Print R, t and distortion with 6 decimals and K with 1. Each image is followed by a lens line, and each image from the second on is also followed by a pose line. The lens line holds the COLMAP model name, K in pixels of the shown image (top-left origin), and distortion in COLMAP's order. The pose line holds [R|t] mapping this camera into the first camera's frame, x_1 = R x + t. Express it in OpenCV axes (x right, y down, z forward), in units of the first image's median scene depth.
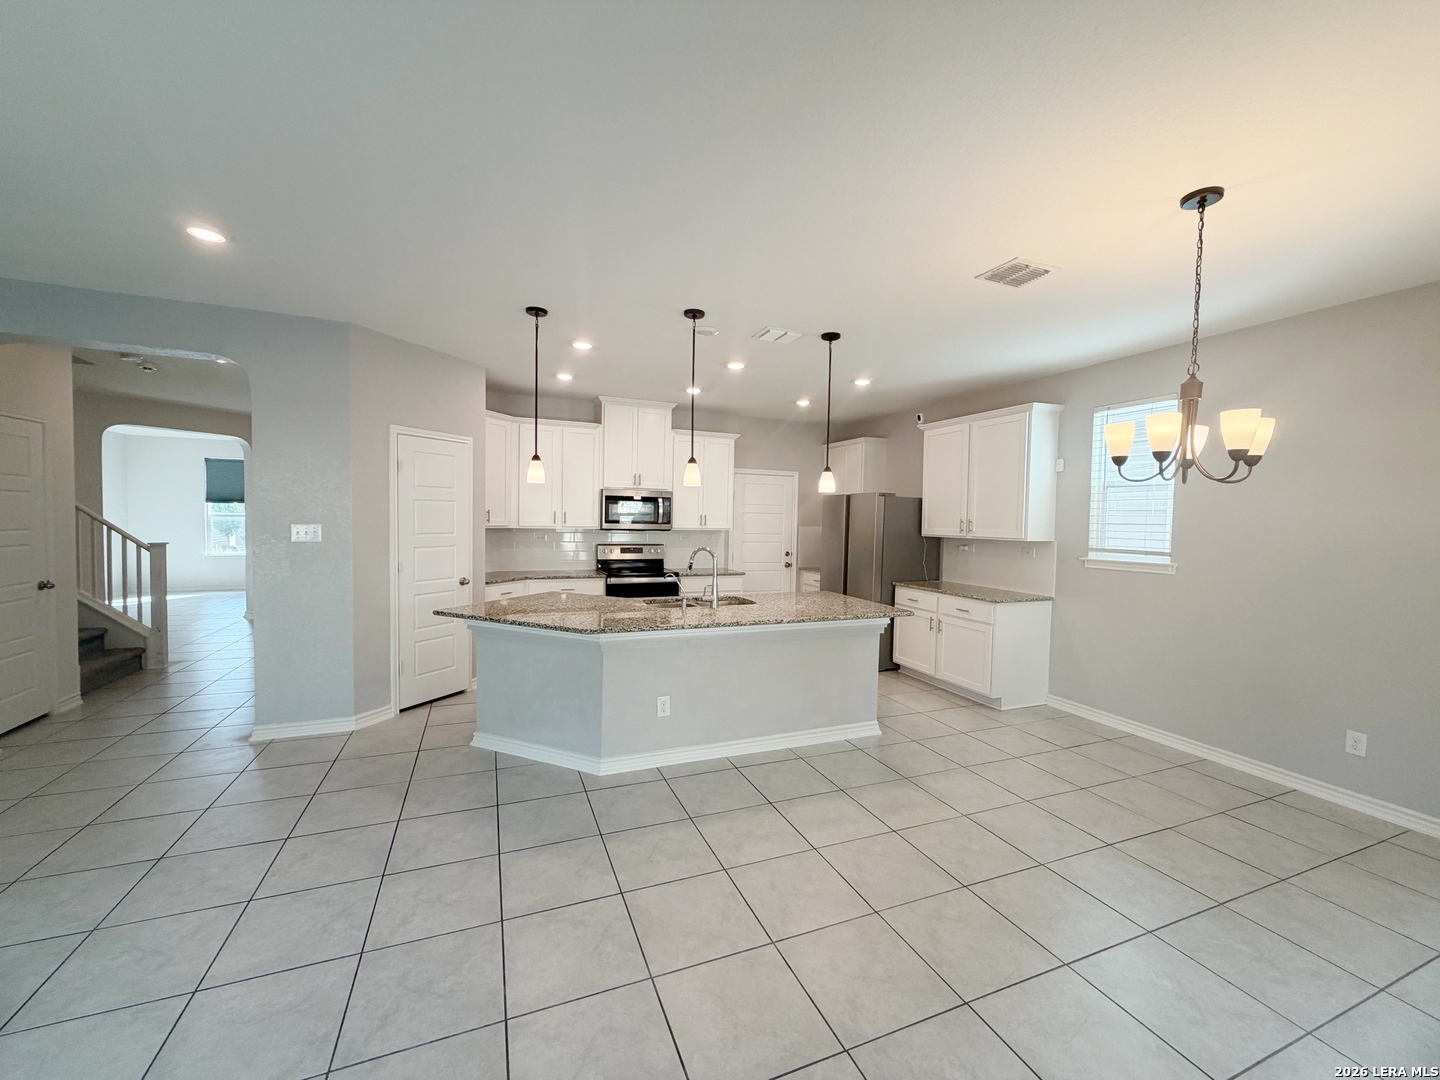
lens RADIAL K [[574.7, 0, 721.2], [0, 574.7, 539.3], [0, 0, 1]] dist [-0.000856, 0.000076]
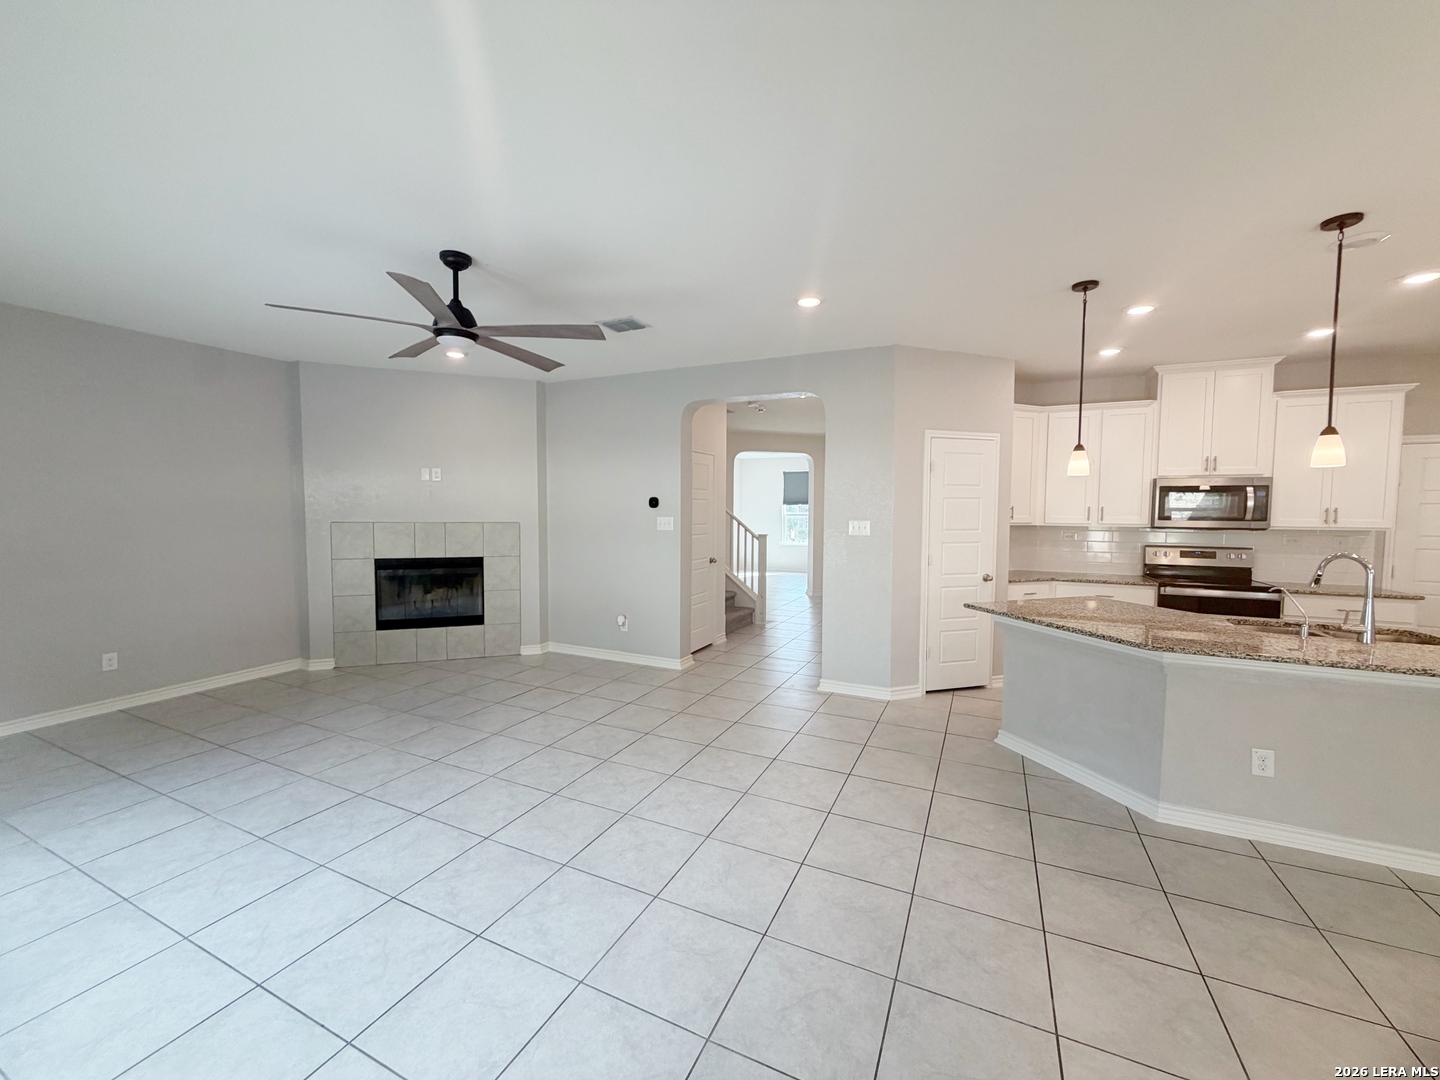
lens RADIAL K [[574.7, 0, 717.6], [0, 574.7, 539.4], [0, 0, 1]] dist [-0.000856, 0.000076]
pose [[0.673780, 0.023824, -0.738548, -0.025757], [-0.020822, 0.999695, 0.013253, 0.002569], [0.738638, 0.006449, 0.674071, -0.027804]]
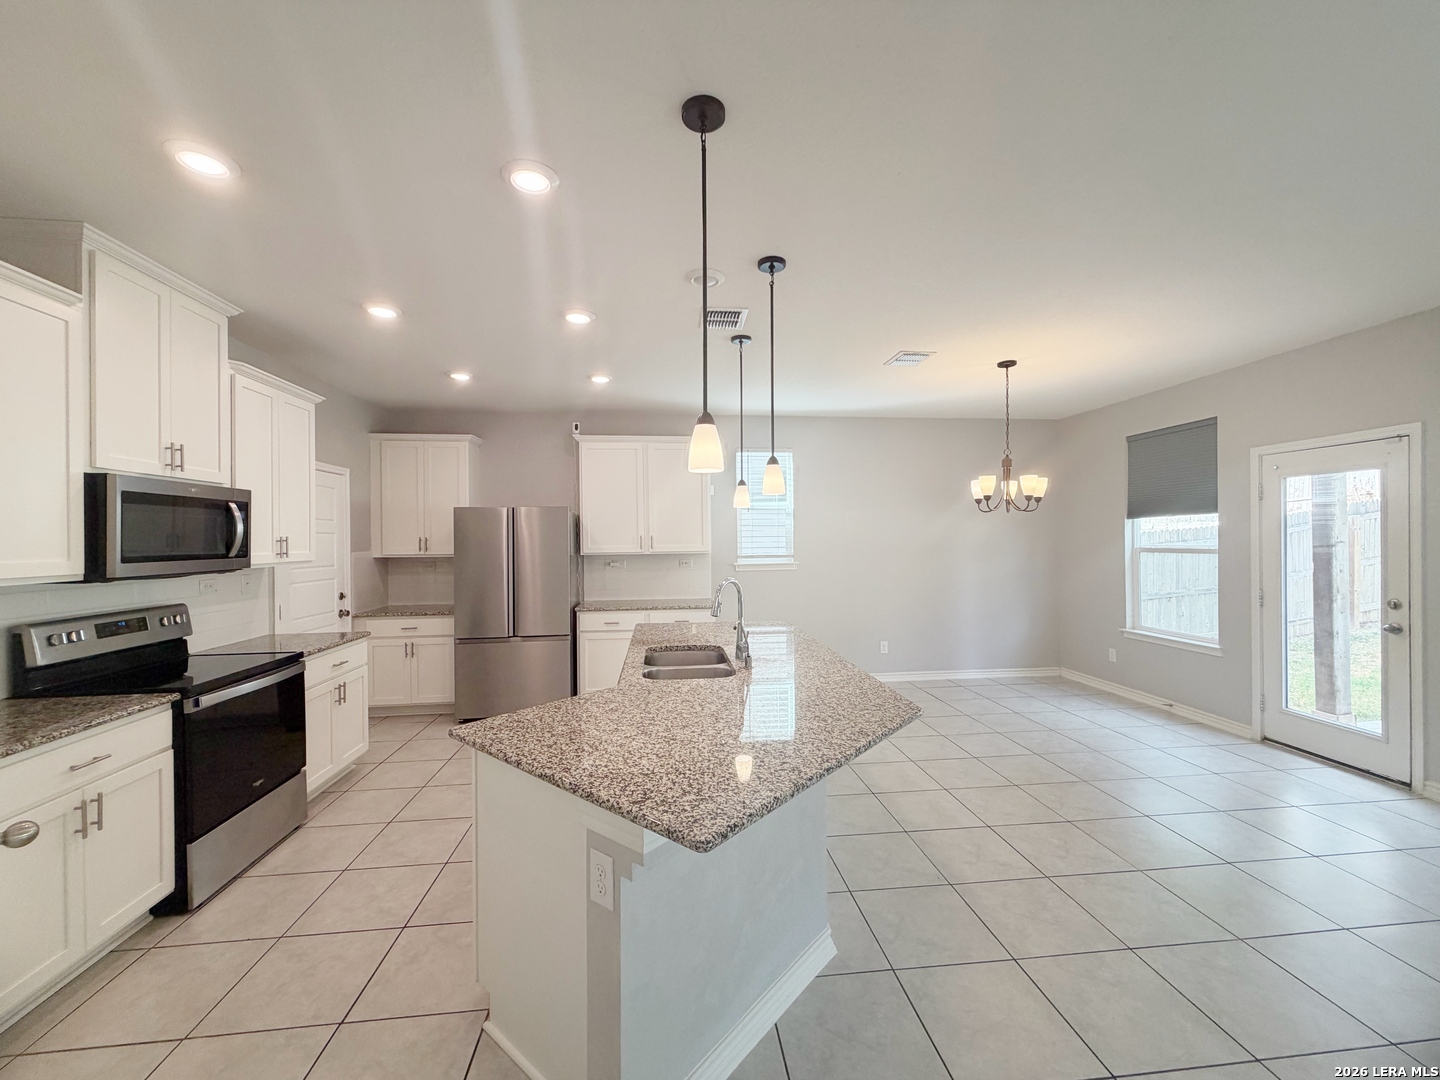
lens RADIAL K [[574.7, 0, 719.5], [0, 574.7, 538.9], [0, 0, 1]] dist [-0.000856, 0.000076]
pose [[0.274417, -0.022318, 0.961352, -0.616043], [0.049960, 0.998711, 0.008924, -0.036973], [-0.960312, 0.045580, 0.275178, 0.683288]]
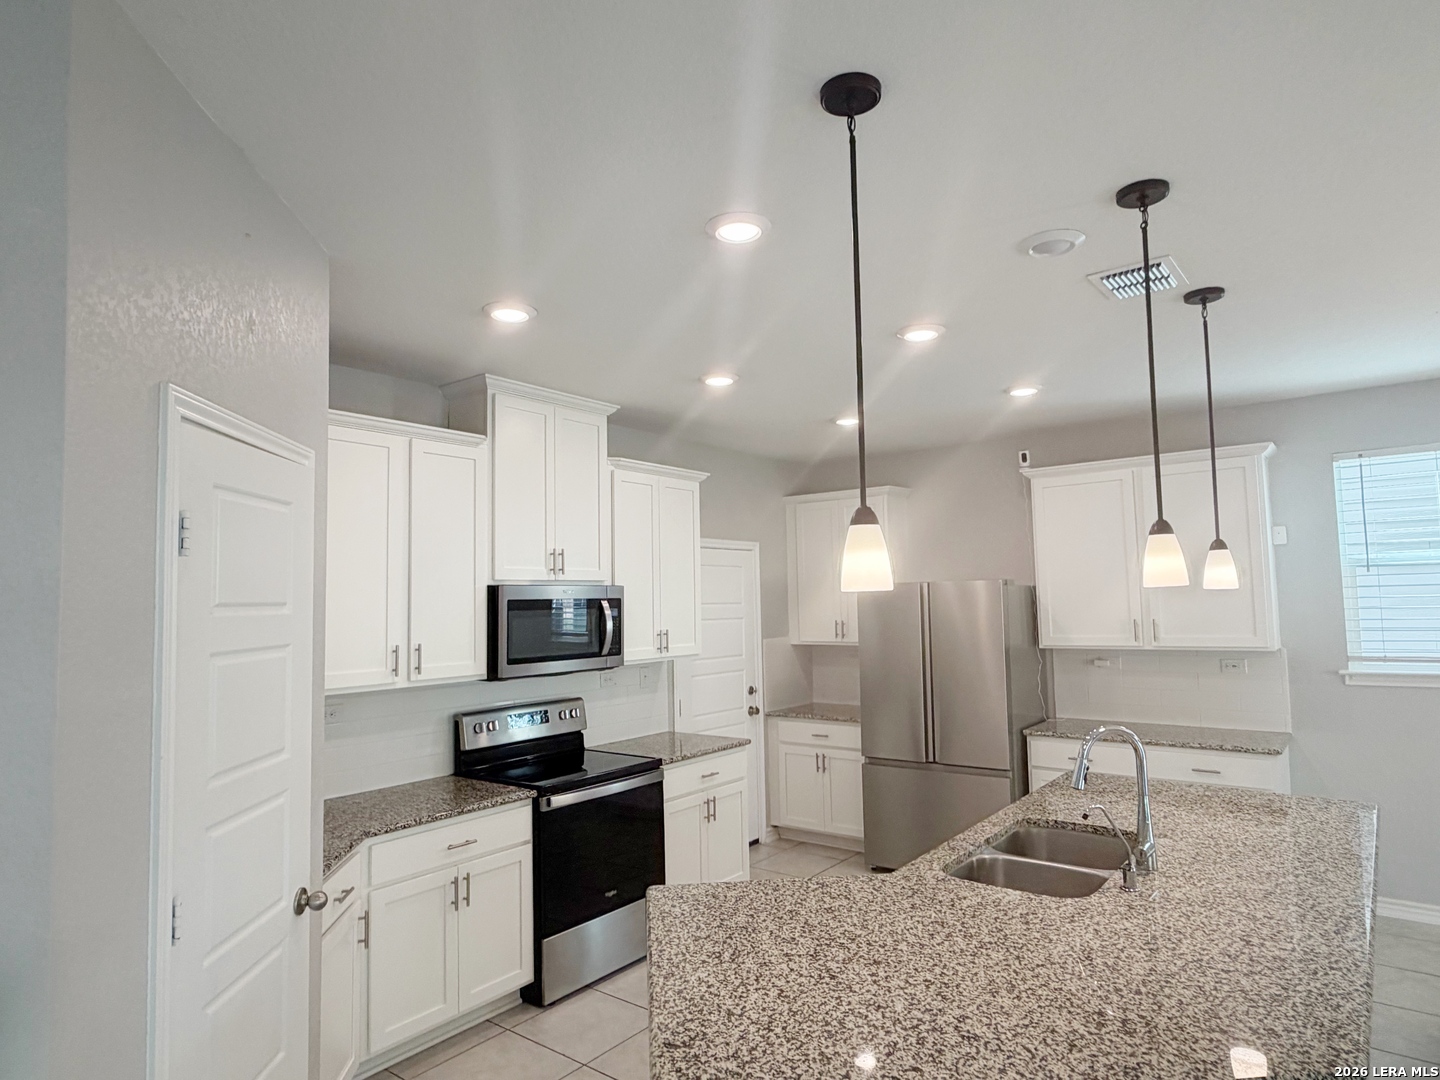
lens RADIAL K [[838.7, 0, 720.6], [0, 838.7, 542.8], [0, 0, 1]] dist [-0.002935, 0.001210]
pose [[0.867529, -0.002574, 0.497380, -0.501833], [0.056654, 0.993990, -0.093673, -0.067977], [-0.494149, 0.109443, 0.862461, 0.497561]]
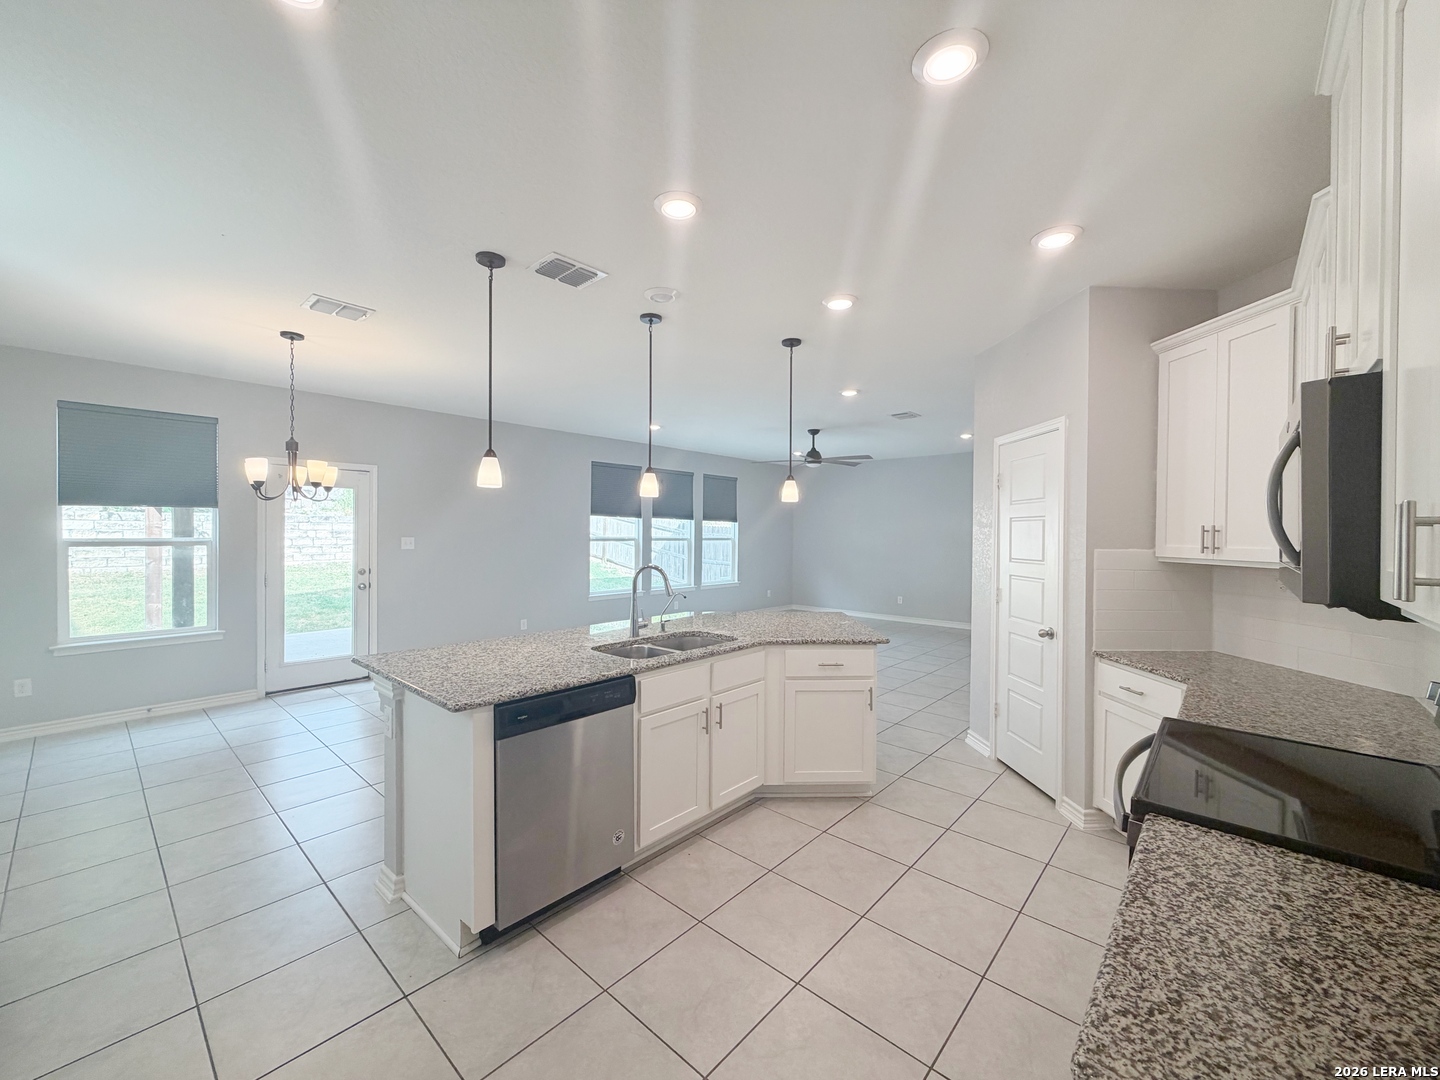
lens RADIAL K [[574.7, 0, 720.4], [0, 574.7, 538.9], [0, 0, 1]] dist [-0.000856, 0.000076]
pose [[-0.898758, -0.022093, -0.437888, 0.205533], [-0.042095, 0.998464, 0.036023, -0.049025], [0.436420, 0.050809, -0.898307, 1.509396]]
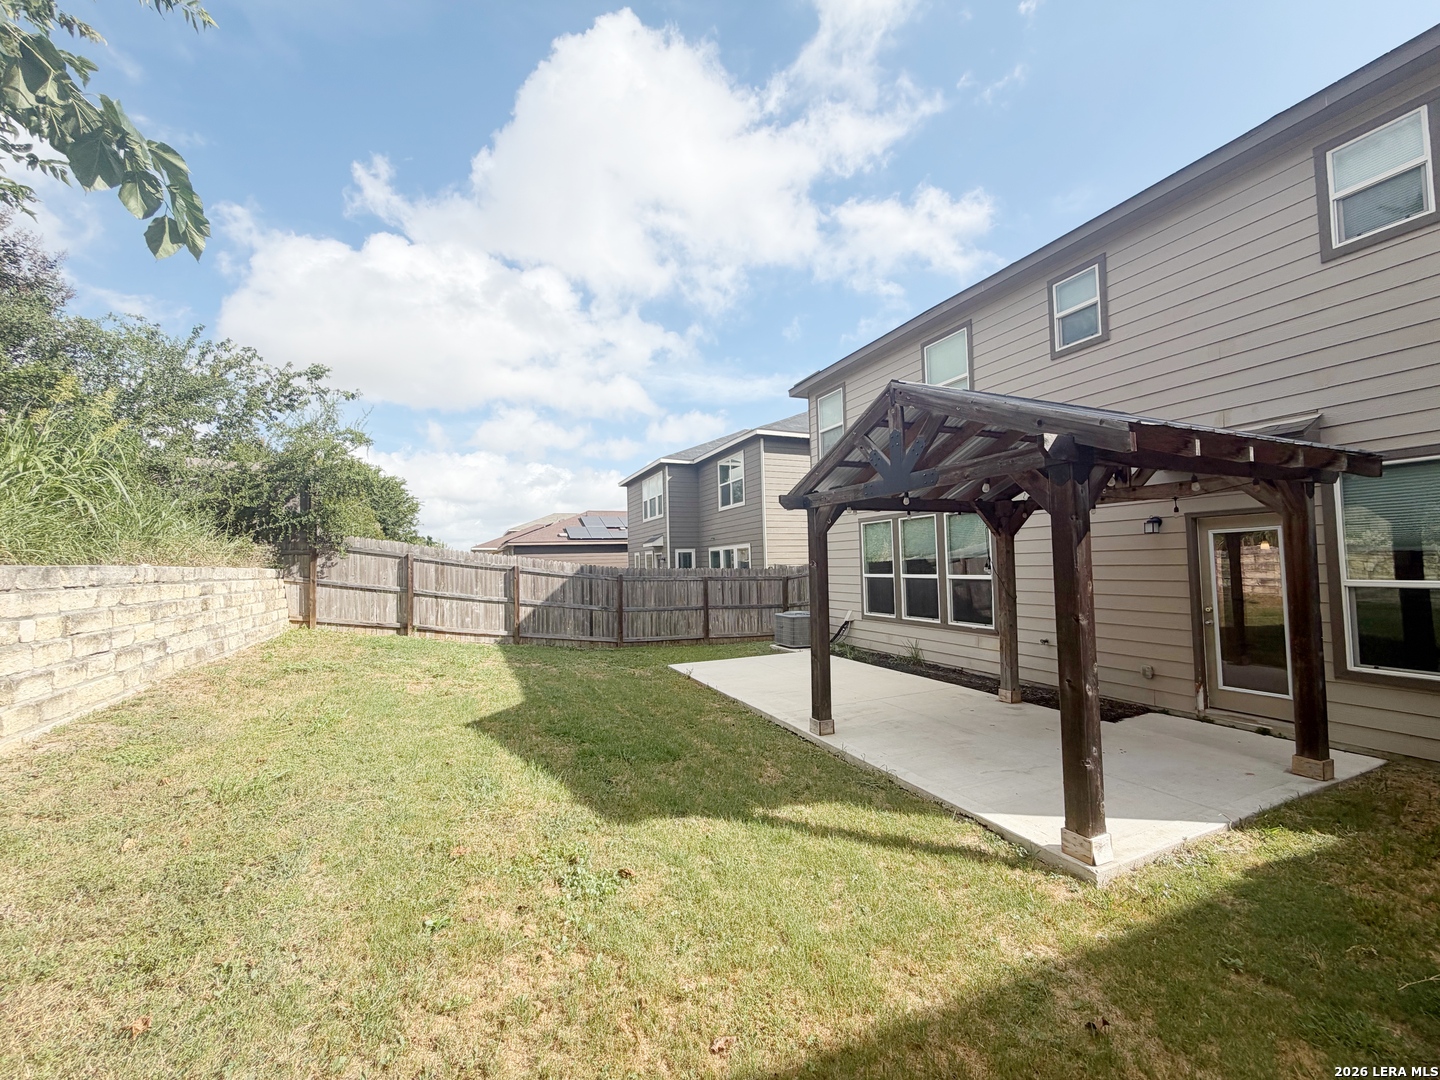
lens RADIAL K [[574.7, 0, 719.4], [0, 574.7, 541.1], [0, 0, 1]] dist [-0.000856, 0.000076]
pose [[0.016097, -0.059674, -0.998088, 1.705696], [-0.009992, 0.998158, -0.059839, 0.032259], [0.999821, 0.010936, 0.015471, -1.158378]]
